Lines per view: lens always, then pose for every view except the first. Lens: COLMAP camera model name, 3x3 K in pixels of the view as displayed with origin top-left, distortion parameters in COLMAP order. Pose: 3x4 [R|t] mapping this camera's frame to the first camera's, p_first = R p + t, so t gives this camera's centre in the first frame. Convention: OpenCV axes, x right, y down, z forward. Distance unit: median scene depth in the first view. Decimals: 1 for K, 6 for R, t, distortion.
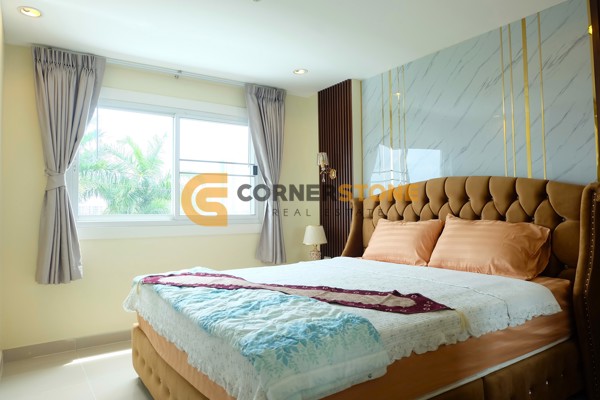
lens RADIAL K [[407.6, 0, 300.0], [0, 407.6, 200.0], [0, 0, 1]] dist [-0.067986, 0.057724]
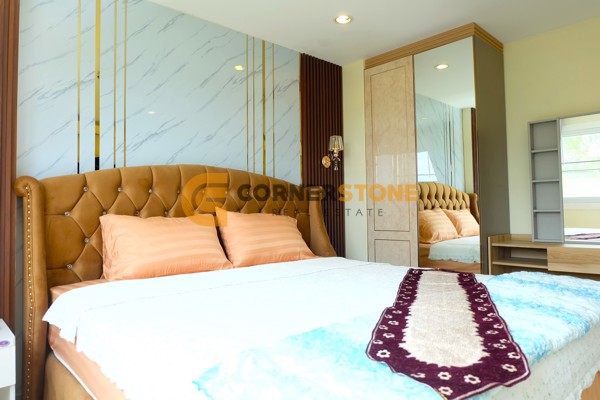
lens RADIAL K [[423.3, 0, 308.3], [0, 423.3, 193.2], [0, 0, 1]] dist [-0.051807, 0.055409]
pose [[-0.167477, 0.021595, 0.985639, -0.621666], [-0.040556, 0.998763, -0.028773, 0.022260], [-0.985041, -0.044793, -0.166394, 0.985199]]
